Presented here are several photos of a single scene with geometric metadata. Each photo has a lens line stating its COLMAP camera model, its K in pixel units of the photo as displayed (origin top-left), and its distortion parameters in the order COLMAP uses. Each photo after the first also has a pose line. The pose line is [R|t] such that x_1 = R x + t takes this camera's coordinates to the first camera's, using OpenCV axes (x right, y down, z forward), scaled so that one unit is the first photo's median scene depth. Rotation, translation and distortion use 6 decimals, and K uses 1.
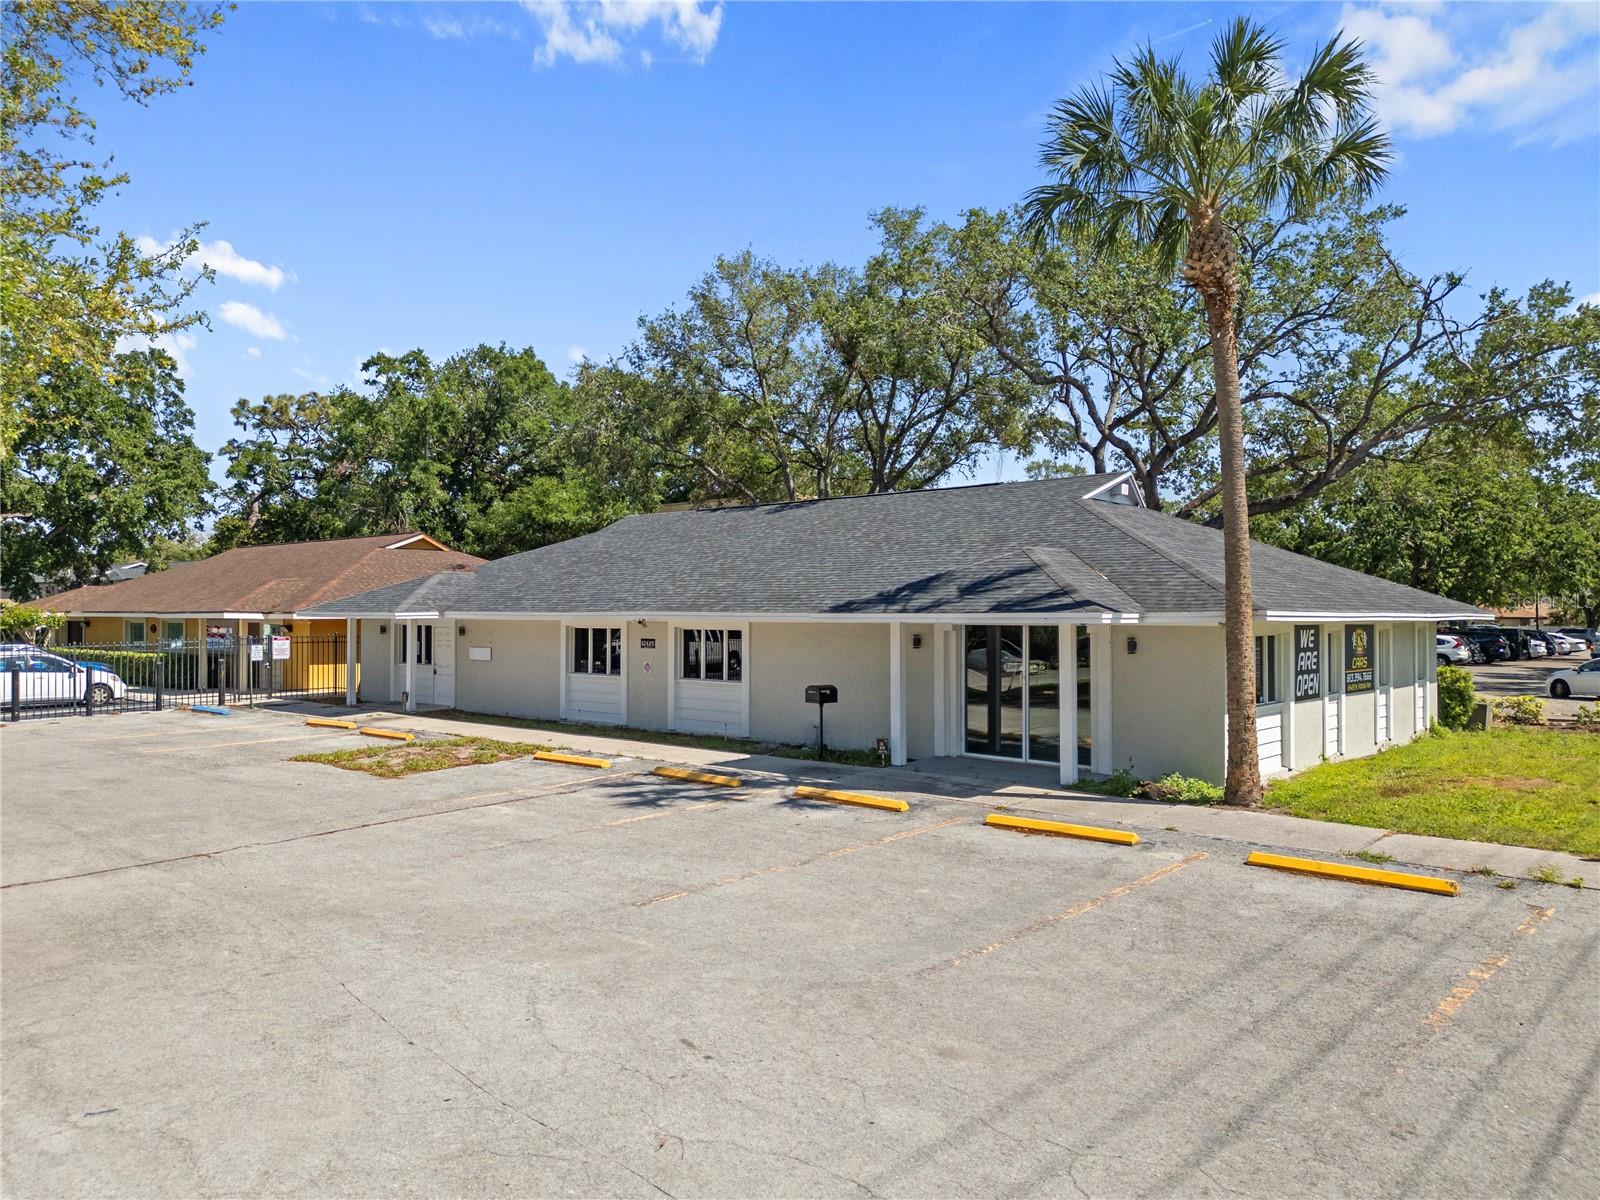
lens RADIAL K [[1117.0, 0, 797.0], [0, 1117.0, 600.2], [0, 0, 1]] dist [0.093077, -0.106013]
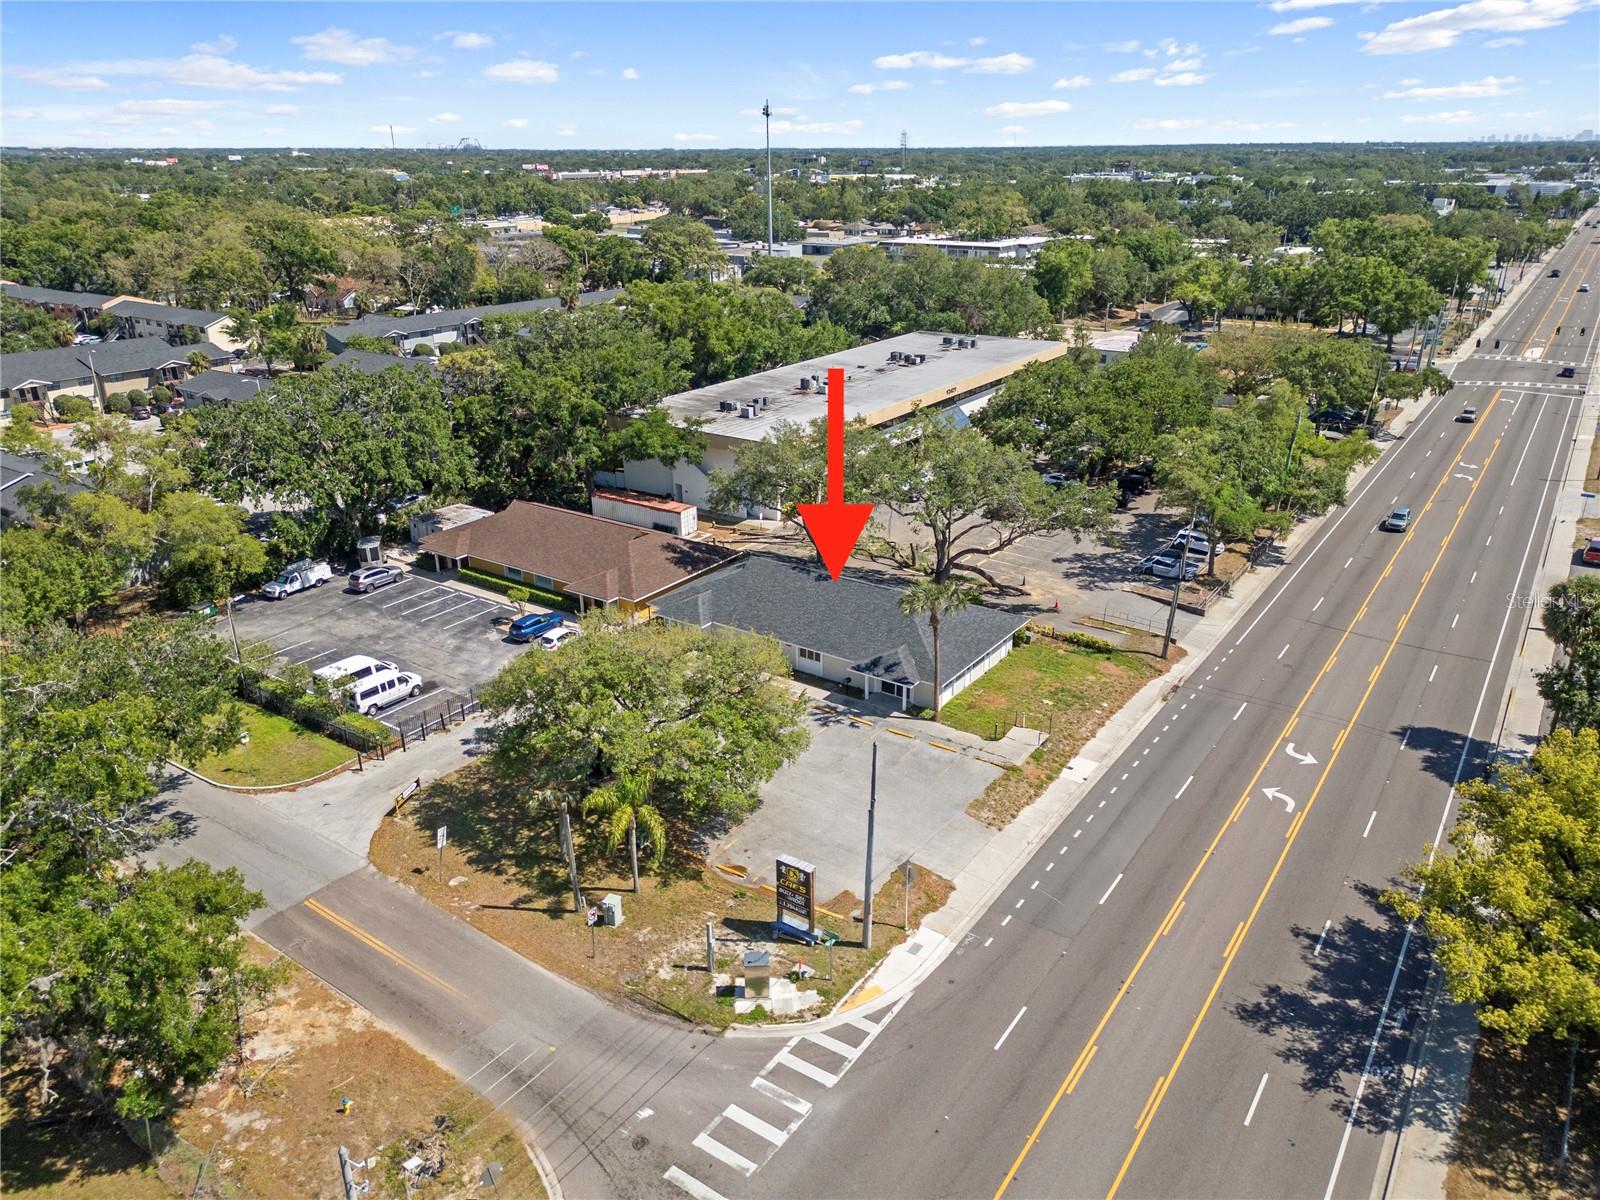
lens RADIAL K [[1117.0, 0, 797.0], [0, 1117.0, 600.2], [0, 0, 1]] dist [0.093077, -0.106013]
pose [[0.992875, -0.049293, 0.108485, -0.308427], [0.003858, 0.923244, 0.384195, -0.915152], [-0.119096, -0.381039, 0.916856, -1.367245]]
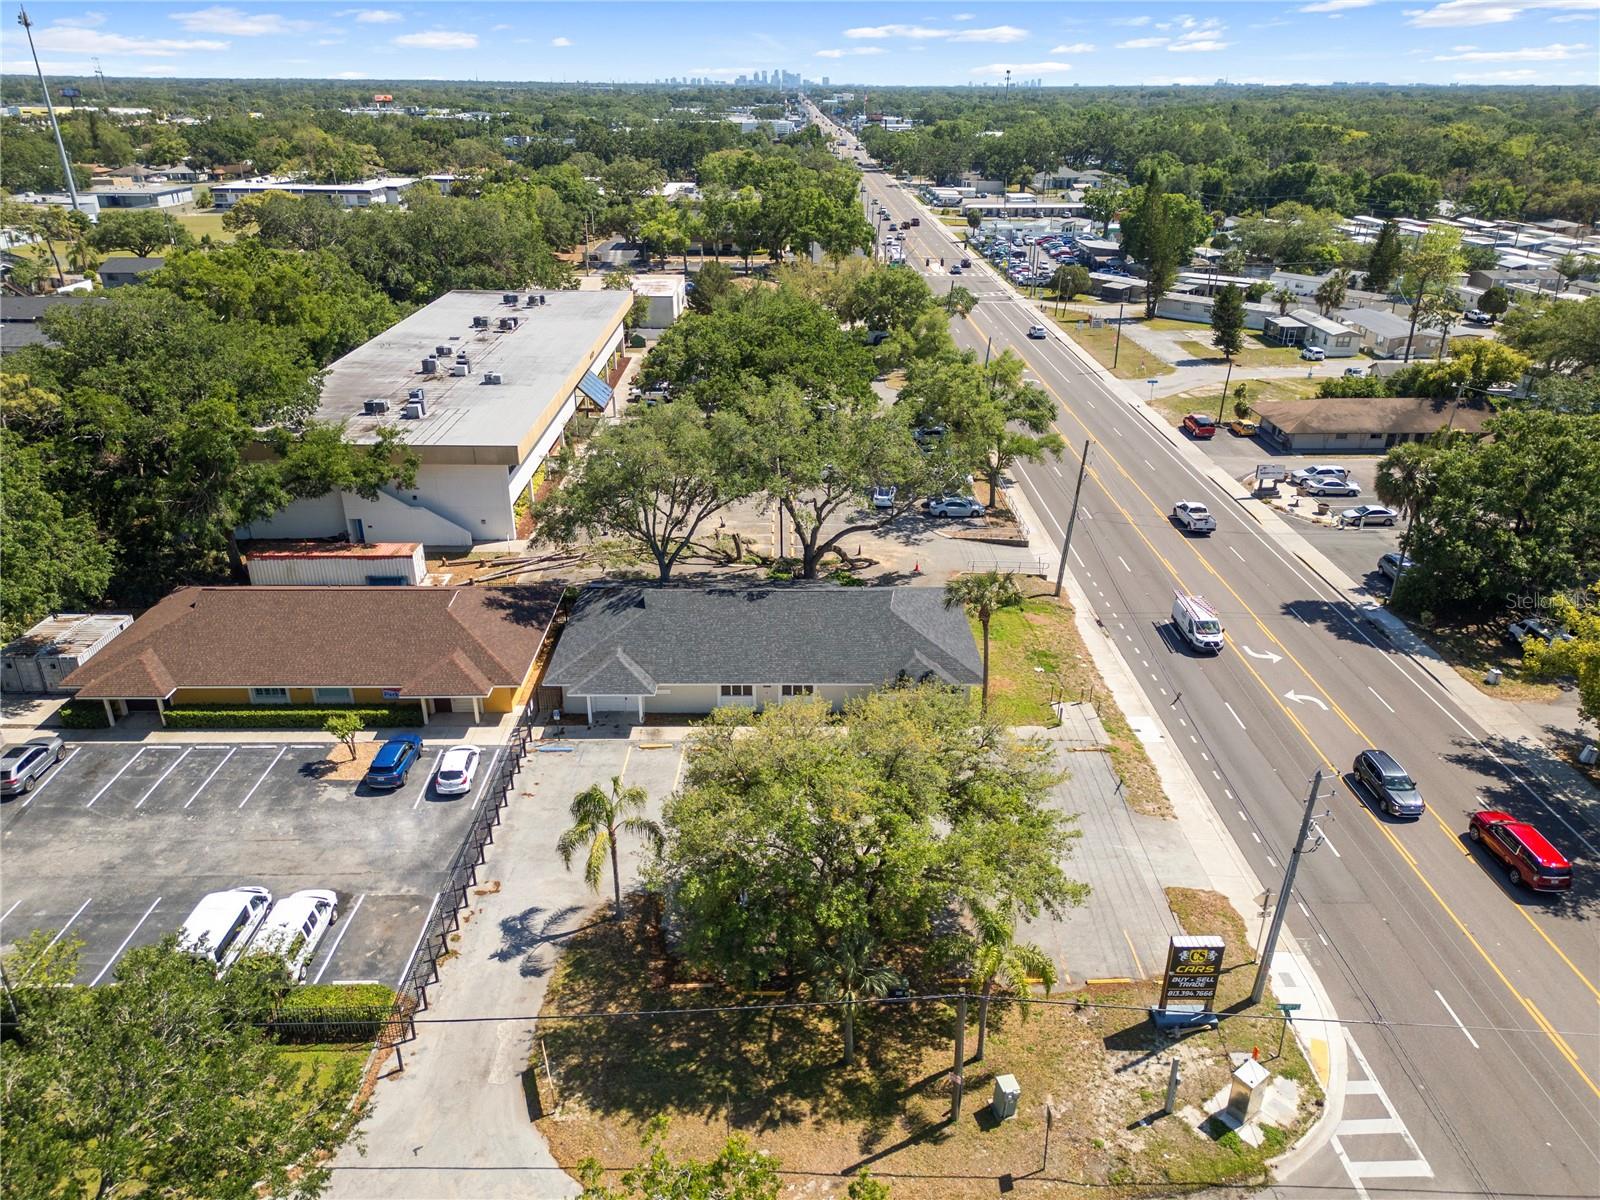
lens RADIAL K [[1117.0, 0, 797.0], [0, 1117.0, 600.2], [0, 0, 1]] dist [0.093077, -0.106013]
pose [[0.742103, -0.276783, 0.610470, -1.124927], [-0.011990, 0.905134, 0.424957, -0.877757], [-0.670178, -0.322681, 0.668384, -0.561934]]
